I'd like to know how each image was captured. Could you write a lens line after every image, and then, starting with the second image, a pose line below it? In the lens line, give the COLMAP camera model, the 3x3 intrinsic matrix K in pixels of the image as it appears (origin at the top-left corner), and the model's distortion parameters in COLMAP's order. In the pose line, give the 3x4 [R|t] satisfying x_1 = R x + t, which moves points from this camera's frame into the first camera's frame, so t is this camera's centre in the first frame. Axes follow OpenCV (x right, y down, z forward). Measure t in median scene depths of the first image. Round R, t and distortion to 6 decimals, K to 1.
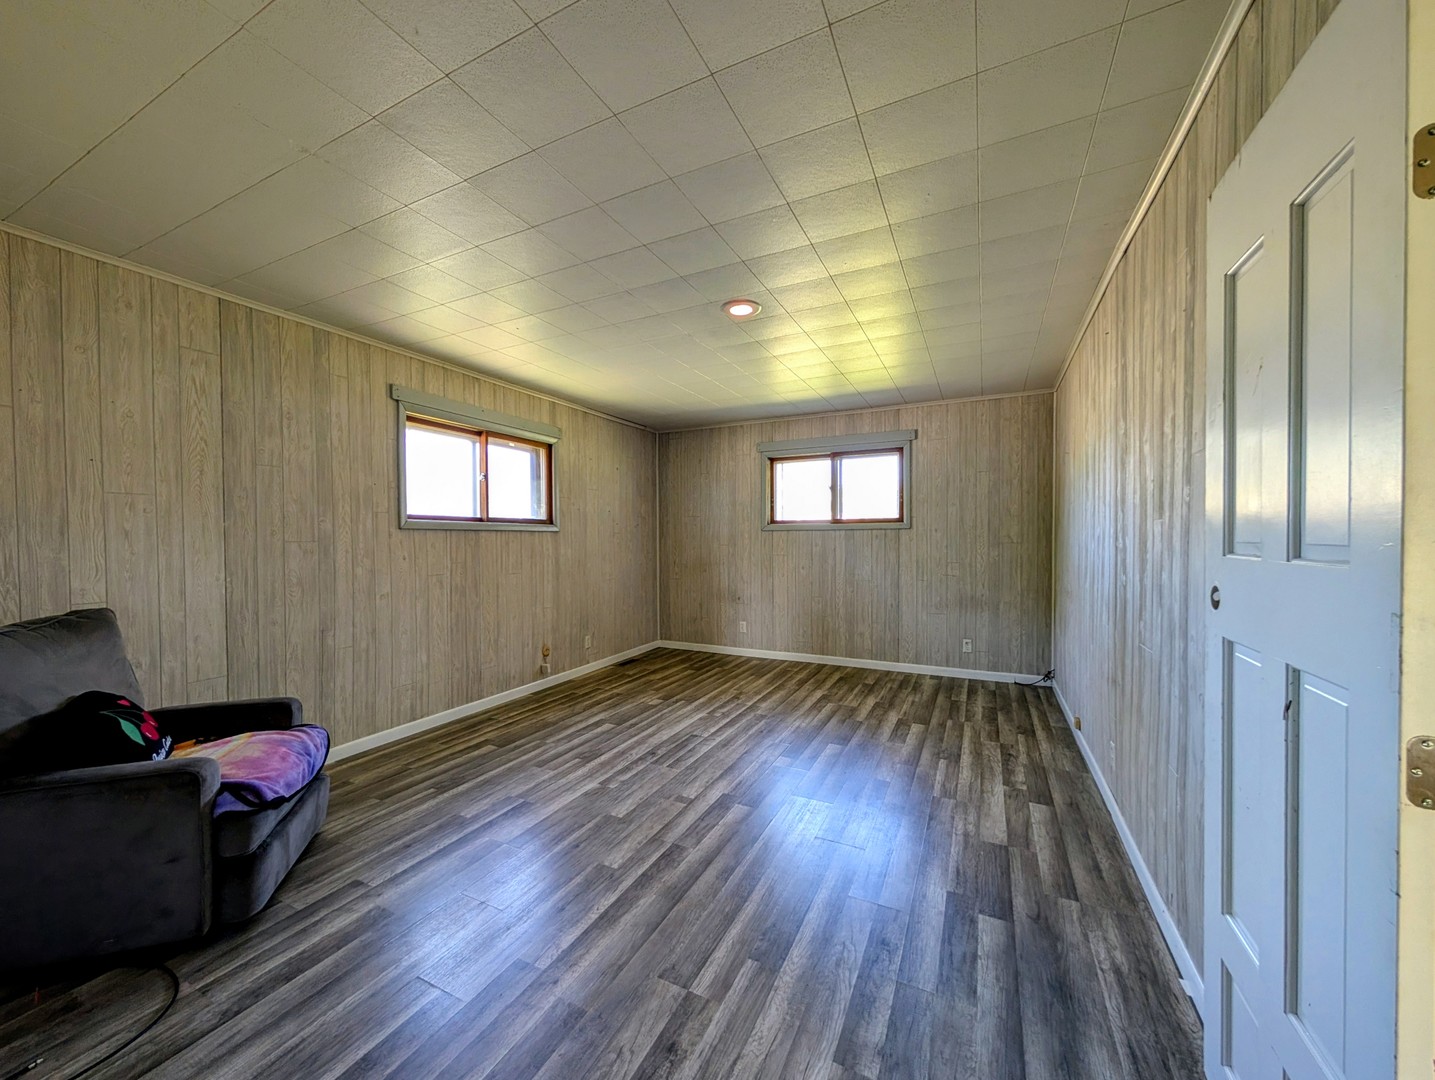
lens RADIAL K [[549.0, 0, 714.0], [0, 549.0, 543.0], [0, 0, 1]] dist [-0.000105, 0.000107]
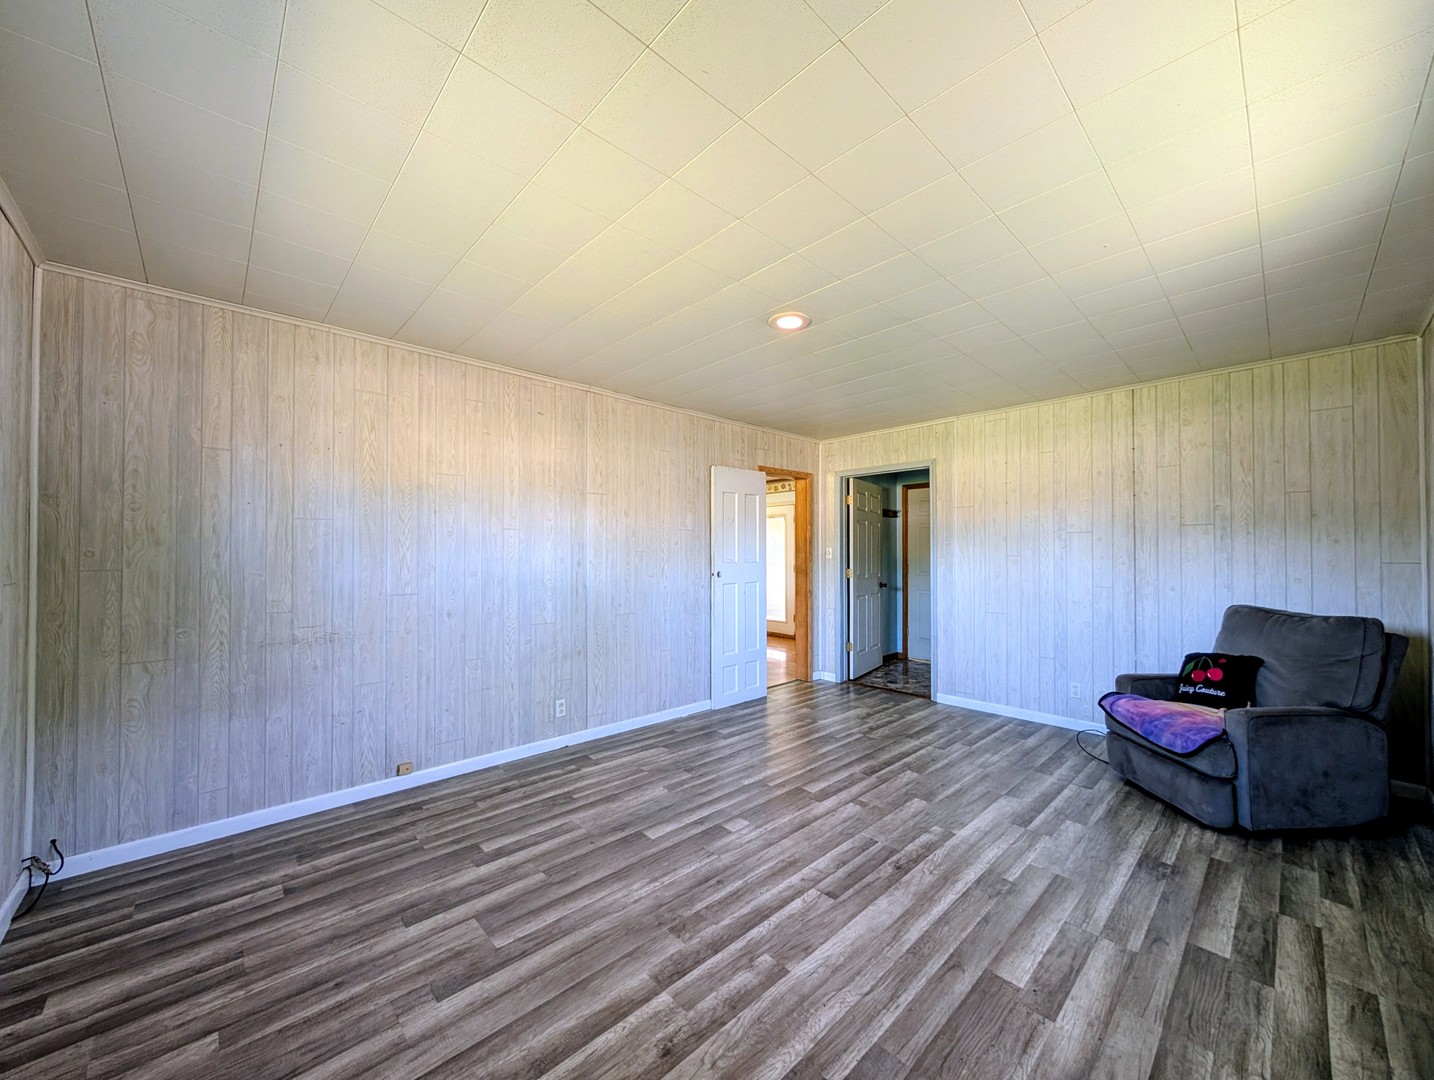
lens RADIAL K [[548.7, 0, 713.5], [0, 548.7, 543.0], [0, 0, 1]] dist [-0.000105, 0.000107]
pose [[-0.936890, 0.011855, 0.349424, -0.136856], [0.009828, 0.999923, -0.007576, -0.032313], [-0.349487, -0.003664, -0.936934, 1.711249]]
